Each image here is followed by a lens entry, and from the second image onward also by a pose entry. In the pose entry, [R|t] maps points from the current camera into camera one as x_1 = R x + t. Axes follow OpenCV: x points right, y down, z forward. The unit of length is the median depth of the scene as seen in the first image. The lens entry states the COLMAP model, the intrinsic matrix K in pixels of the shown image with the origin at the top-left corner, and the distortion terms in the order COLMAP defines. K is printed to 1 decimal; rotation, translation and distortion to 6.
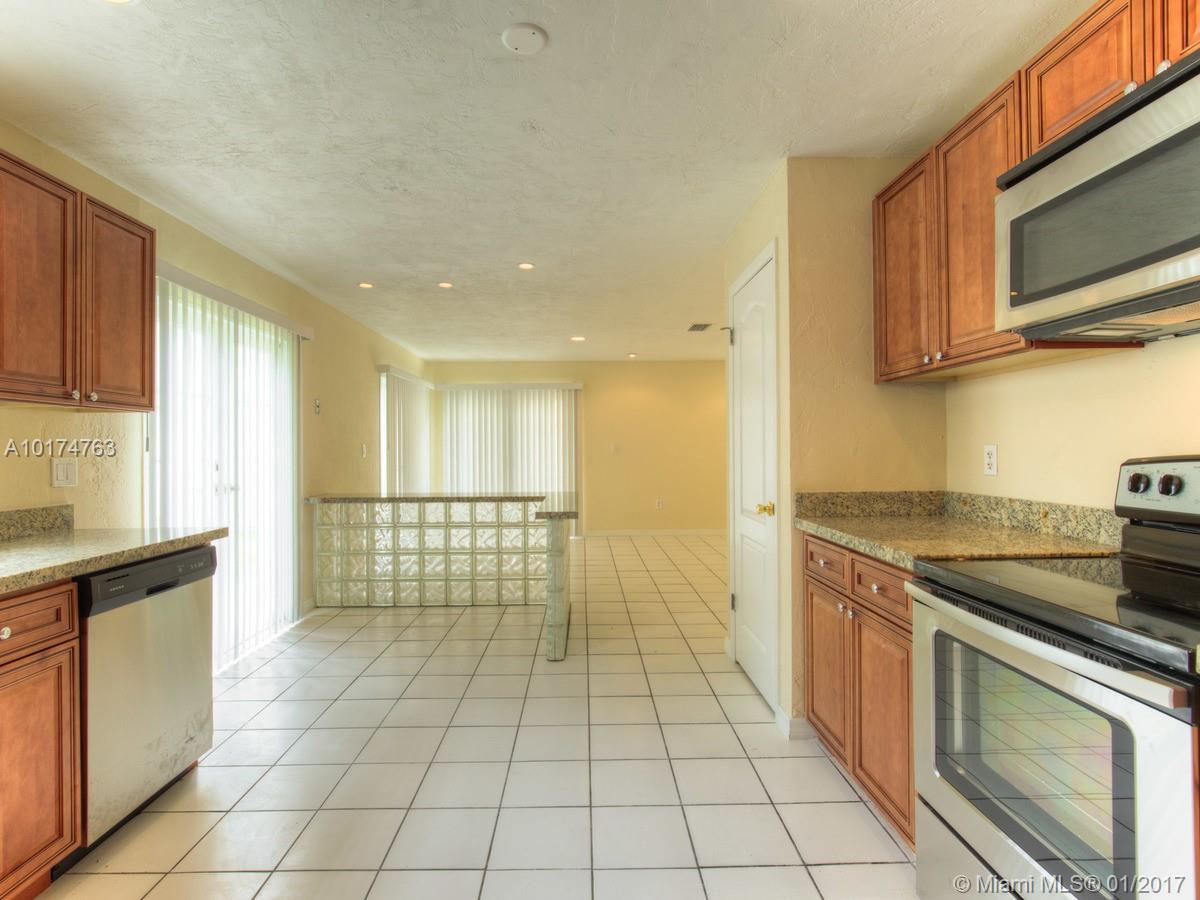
lens RADIAL K [[646.6, 0, 598.5], [0, 646.6, 442.6], [0, 0, 1]] dist [-0.011250, 0.005626]
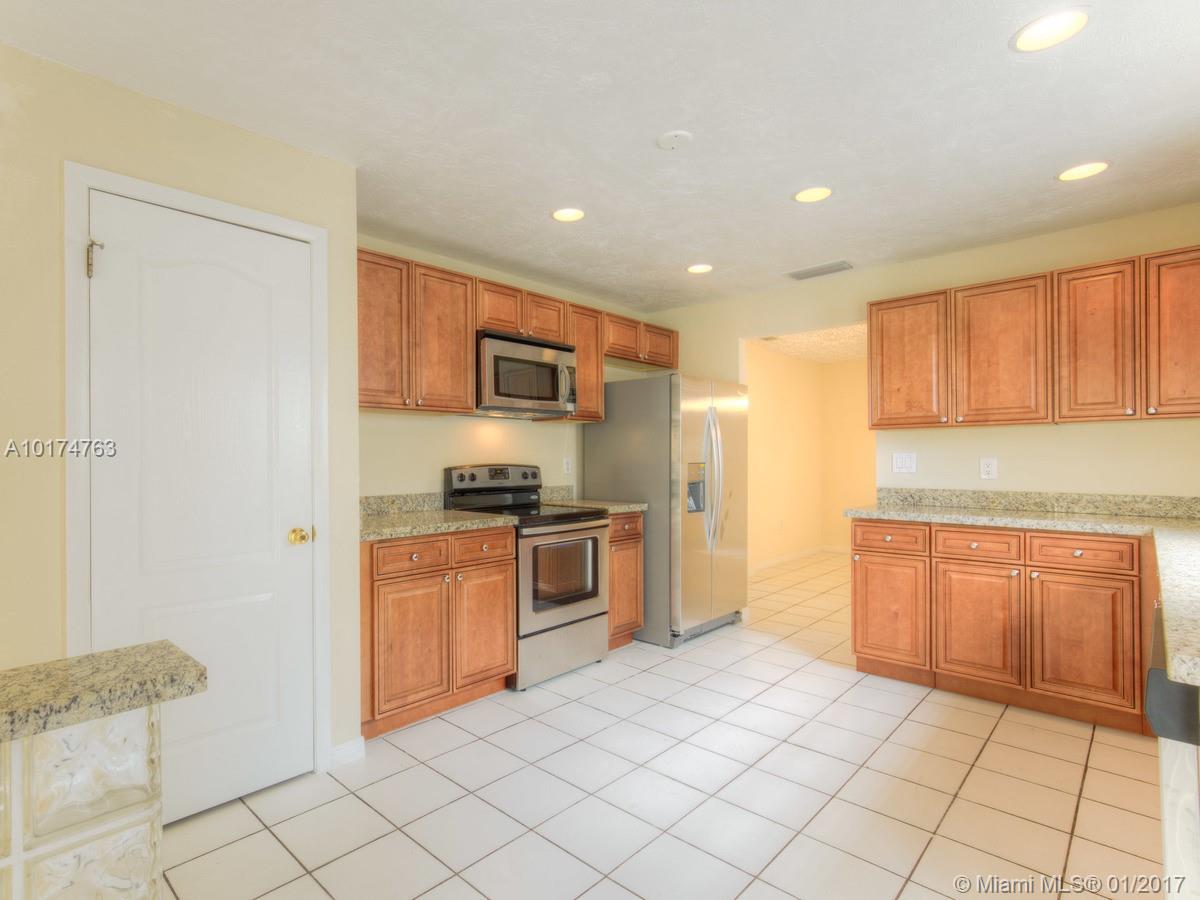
lens RADIAL K [[629.0, 0, 594.5], [0, 629.0, 453.3], [0, 0, 1]] dist [-0.007618, 0.007568]
pose [[-0.729070, 0.010820, 0.684354, -0.701228], [0.006197, 0.999938, -0.009208, 0.001305], [-0.684412, -0.002472, -0.729092, 1.555900]]
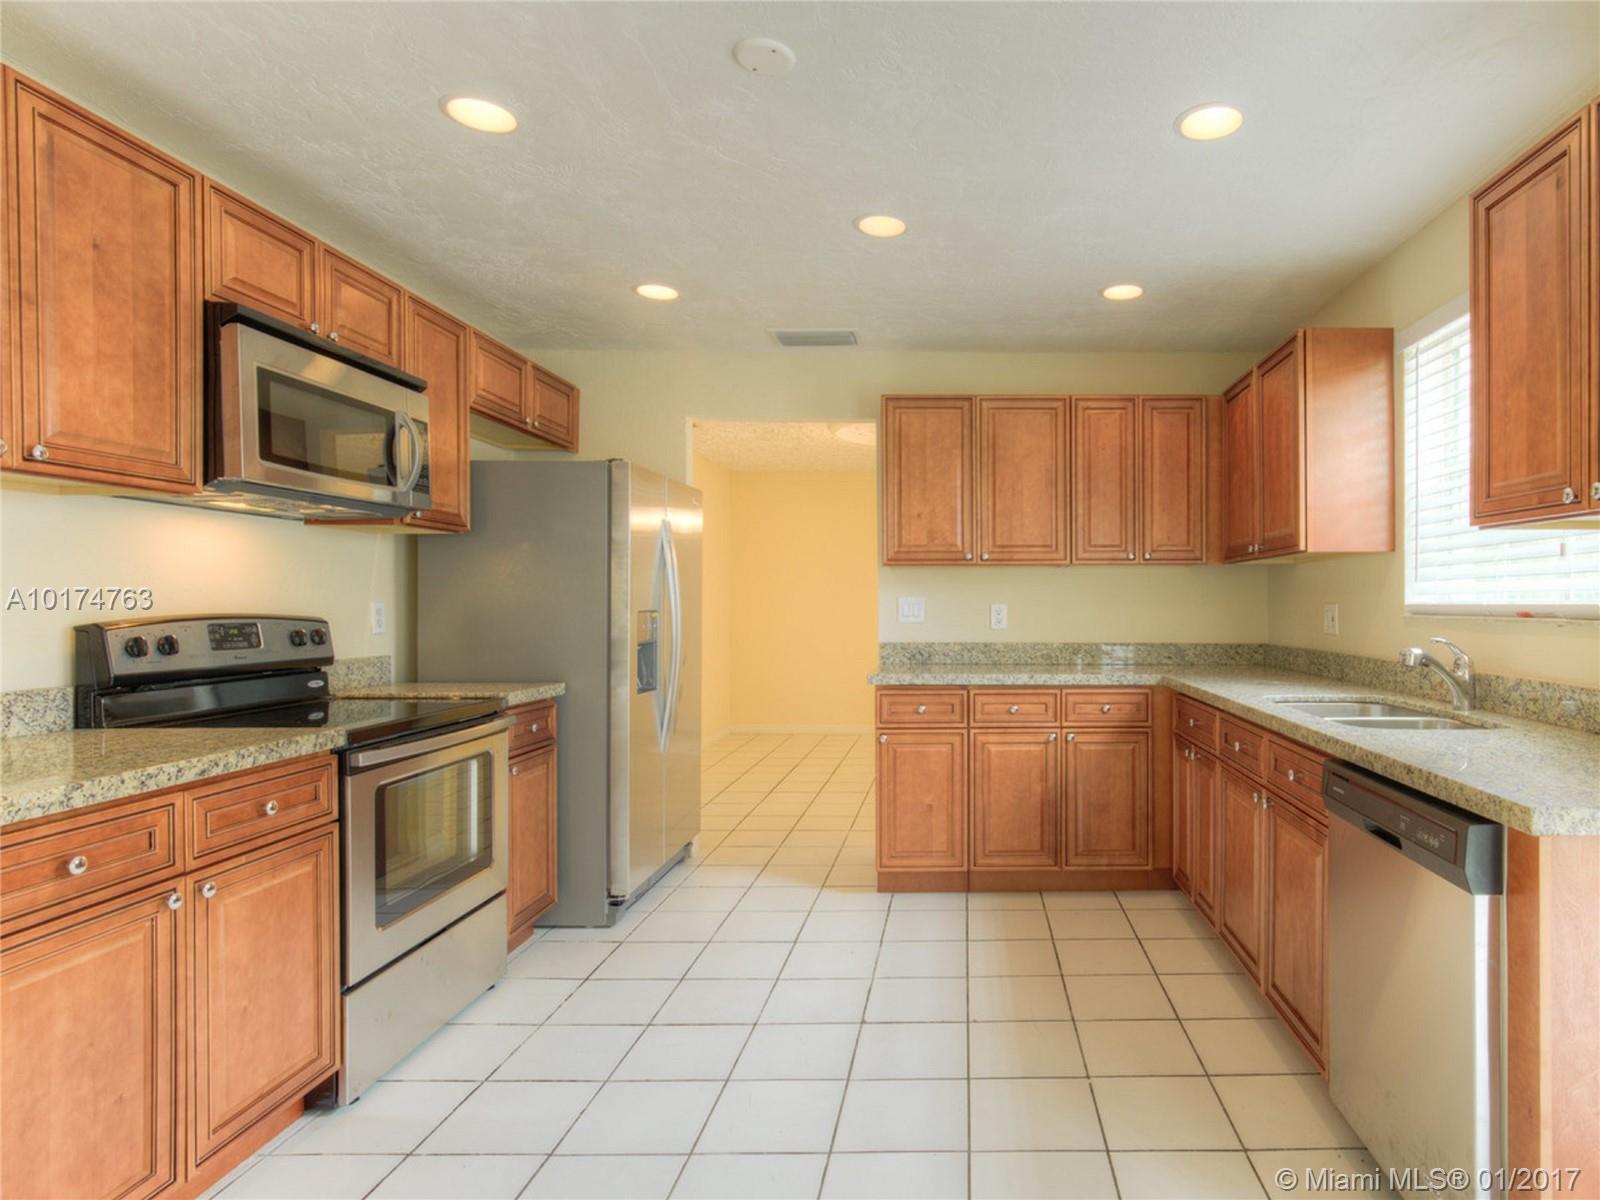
lens RADIAL K [[838.6, 0, 805.8], [0, 838.6, 602.6], [0, 0, 1]] dist [-0.007618, 0.007568]
pose [[-0.999945, 0.002222, -0.010289, -0.087761], [0.002214, 0.999997, 0.000775, -0.000371], [0.010290, 0.000752, -0.999947, 1.513444]]
